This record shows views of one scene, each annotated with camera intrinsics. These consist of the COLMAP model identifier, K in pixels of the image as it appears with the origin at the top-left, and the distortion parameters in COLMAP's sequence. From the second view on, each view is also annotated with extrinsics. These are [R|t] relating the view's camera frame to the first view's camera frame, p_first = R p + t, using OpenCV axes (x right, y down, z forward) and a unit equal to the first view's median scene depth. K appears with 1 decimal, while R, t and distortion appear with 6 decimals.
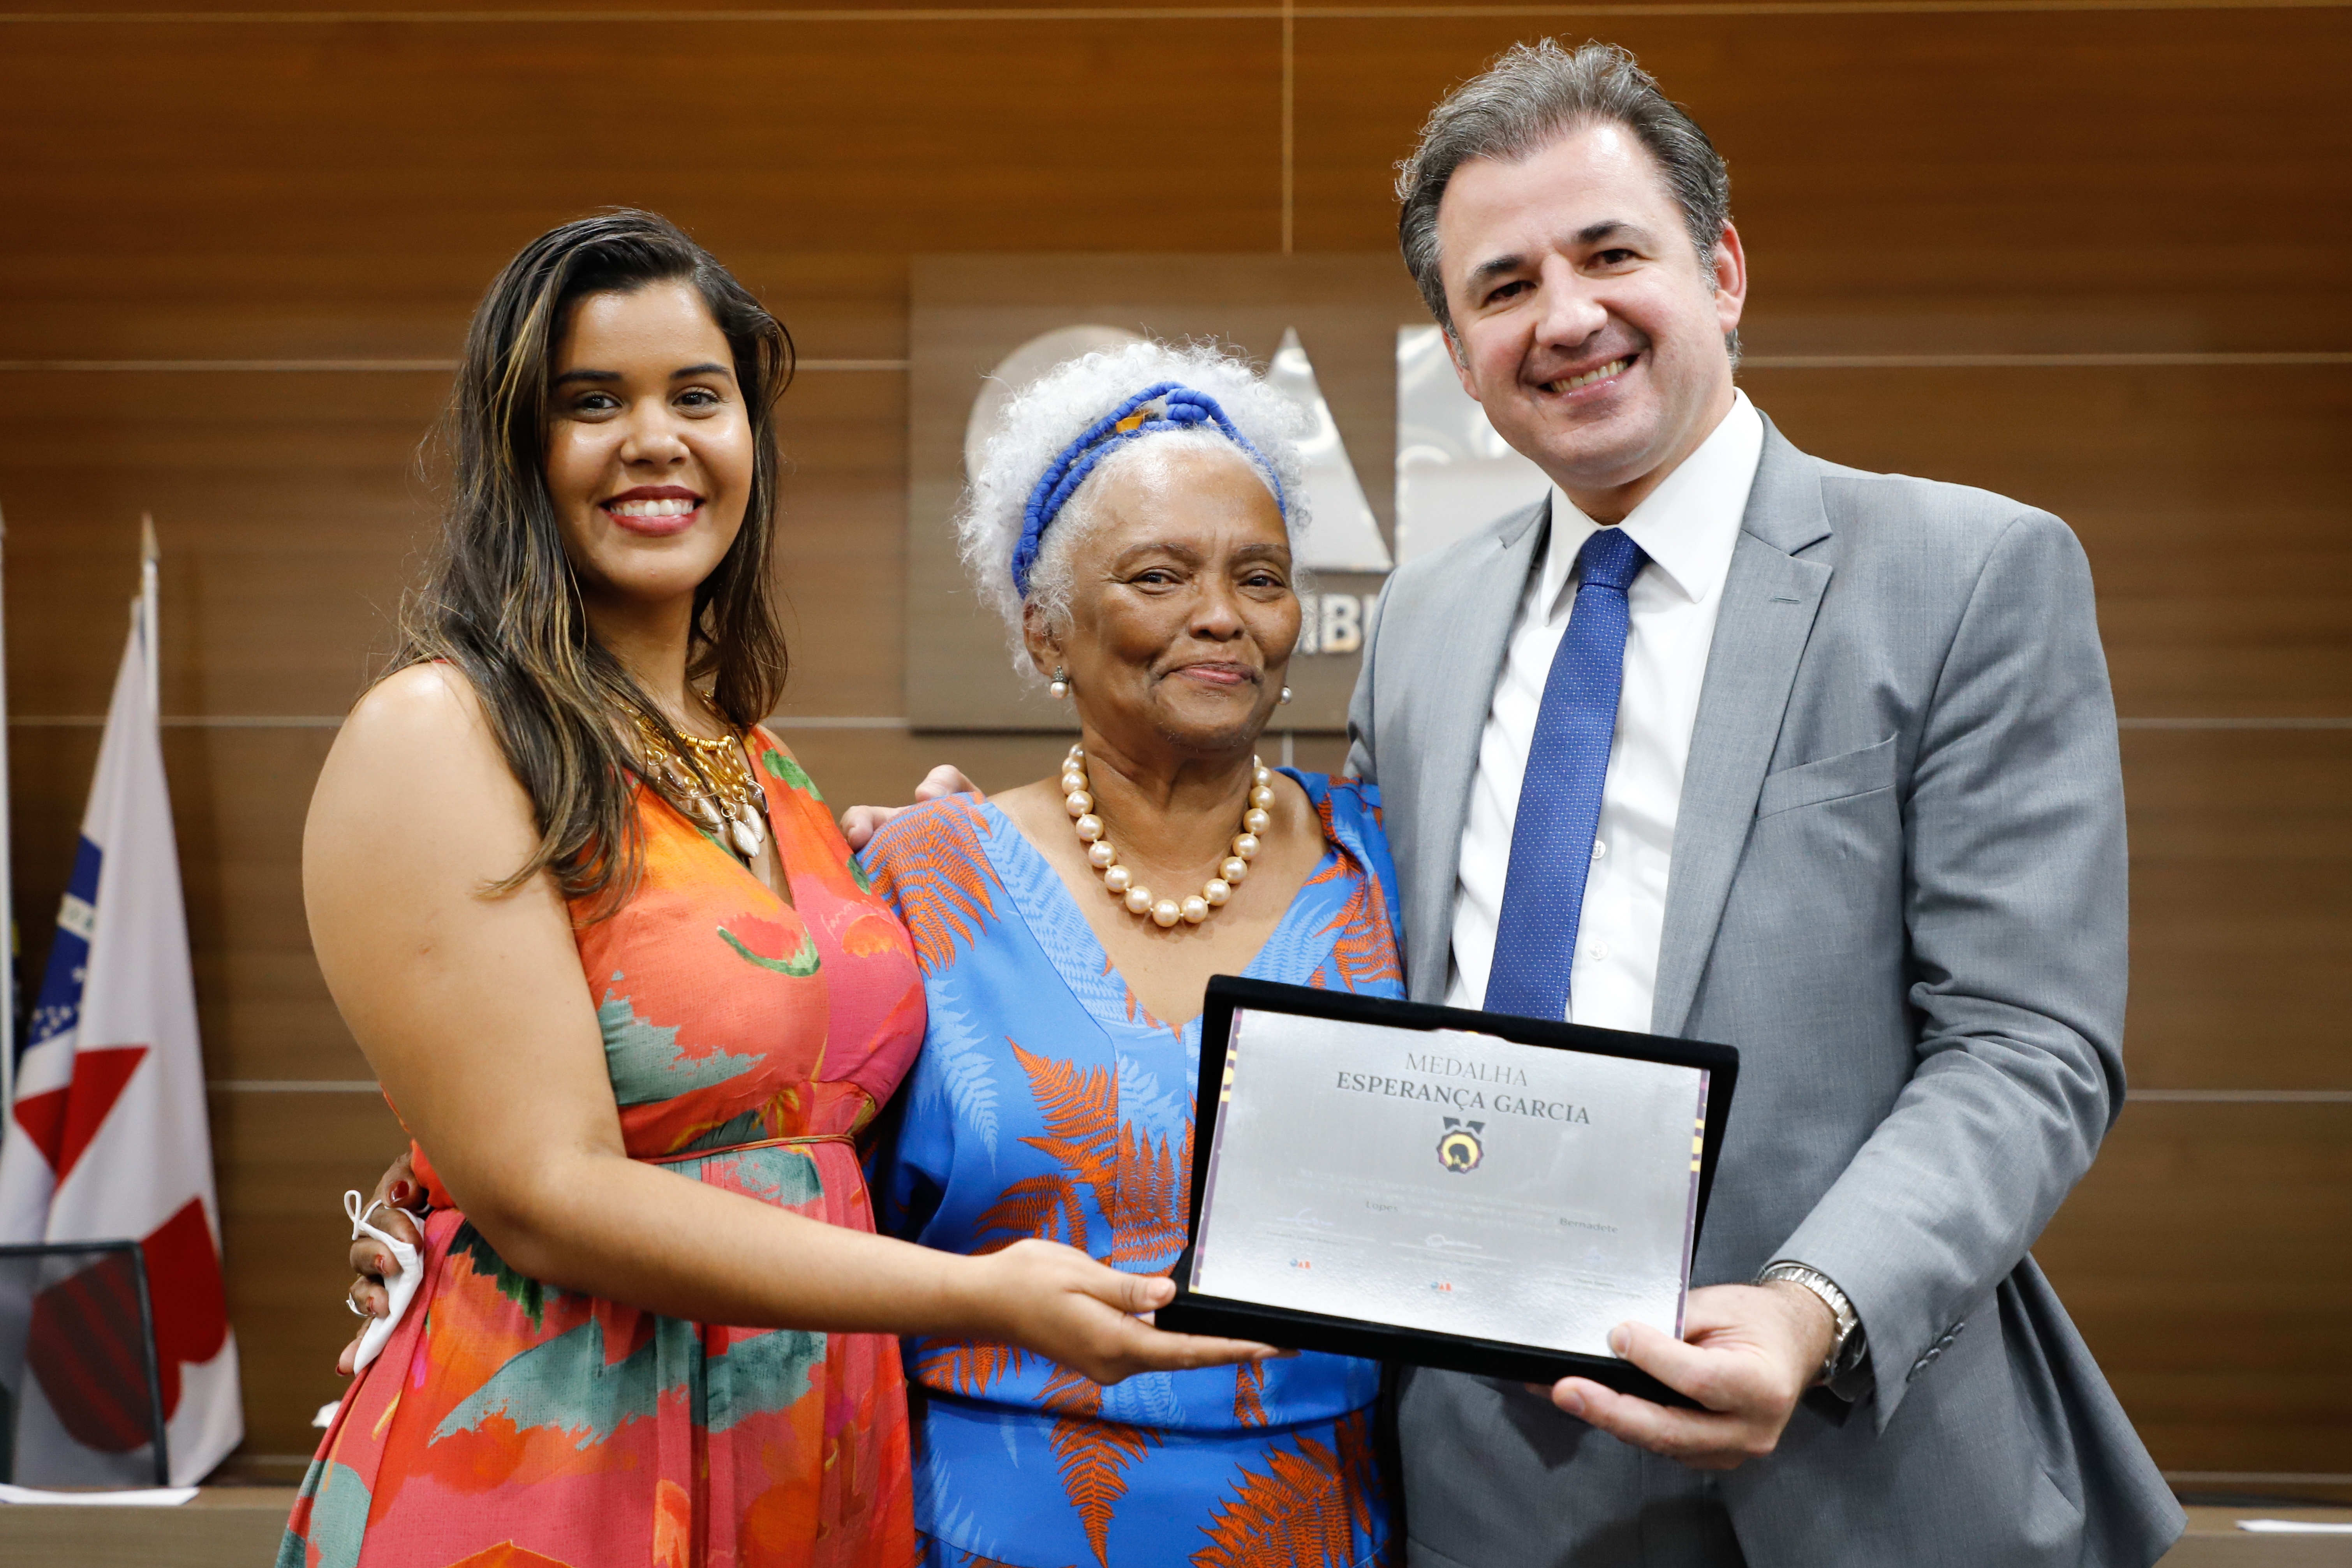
lens RADIAL K [[3103.9, 0, 1191.8], [0, 3103.9, 762.9], [0, 0, 1]] dist [0.023119, 0.000000]
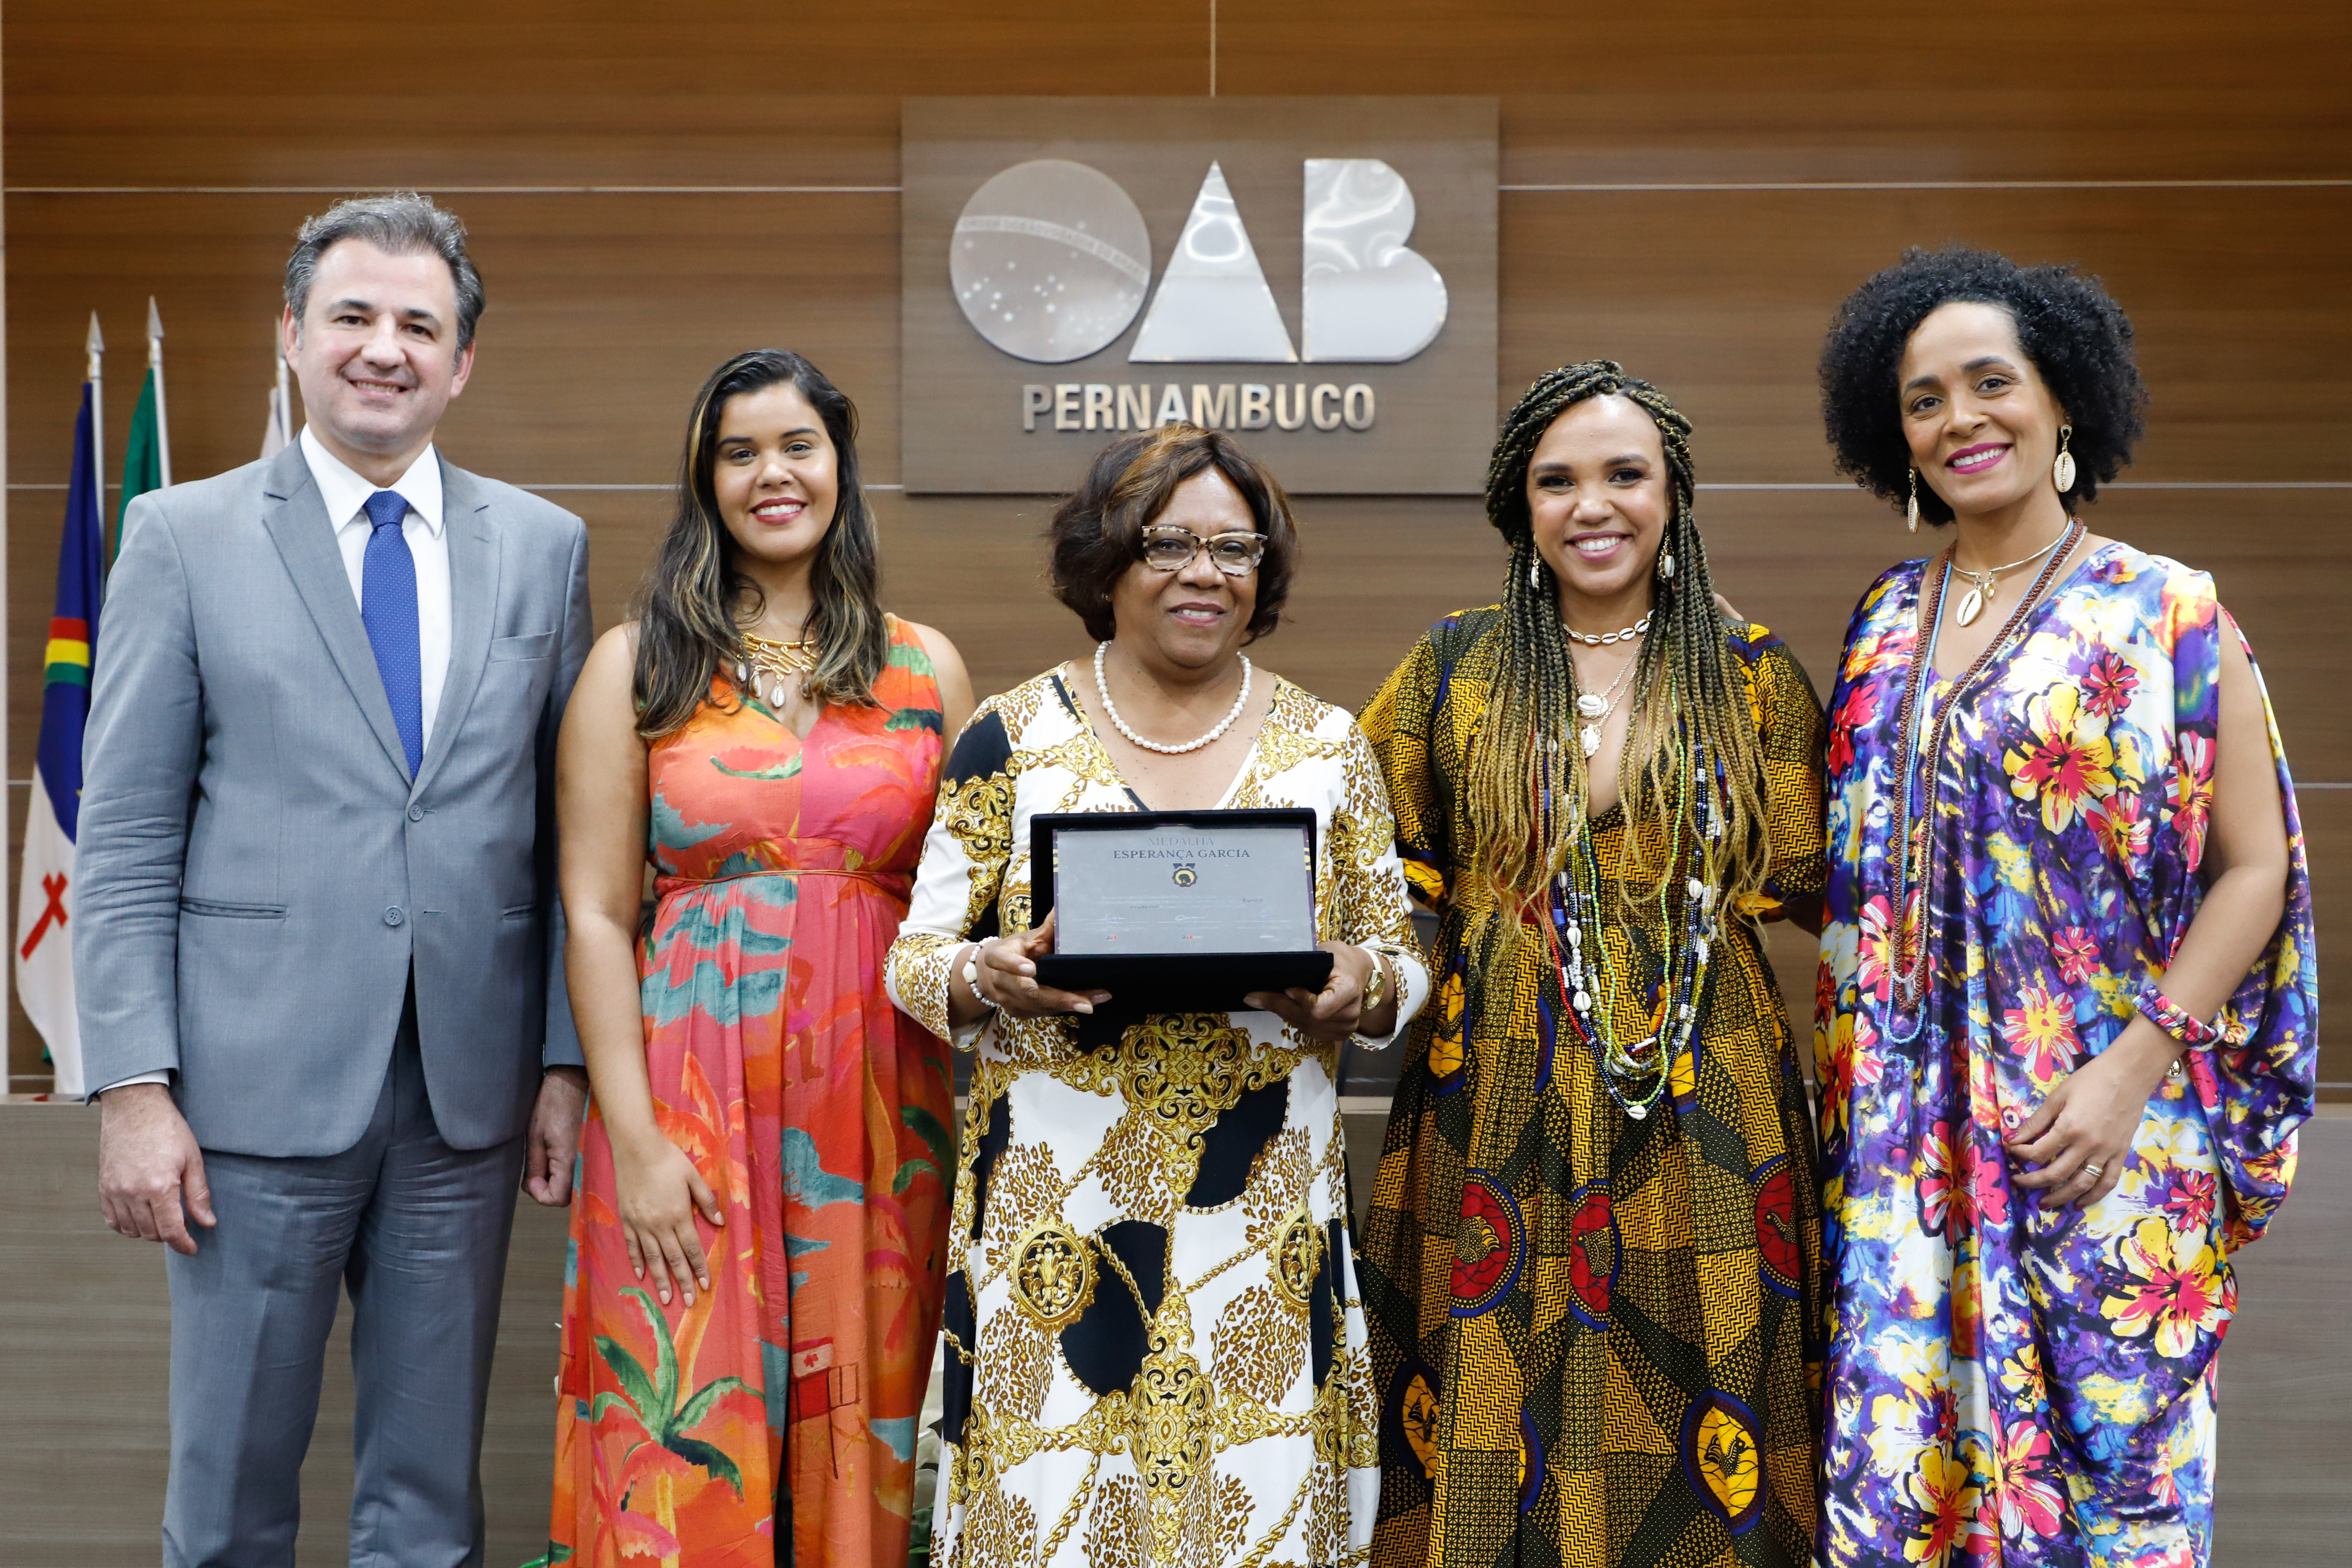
lens RADIAL K [[3156.9, 0, 1175.0], [0, 3156.9, 705.1], [0, 0, 1]] dist [0.023687, 0.000000]
pose [[0.999992, -0.003108, -0.002450, 0.060841], [0.003320, 0.995753, 0.092008, -0.136012], [0.002154, -0.092016, 0.995755, -0.814625]]
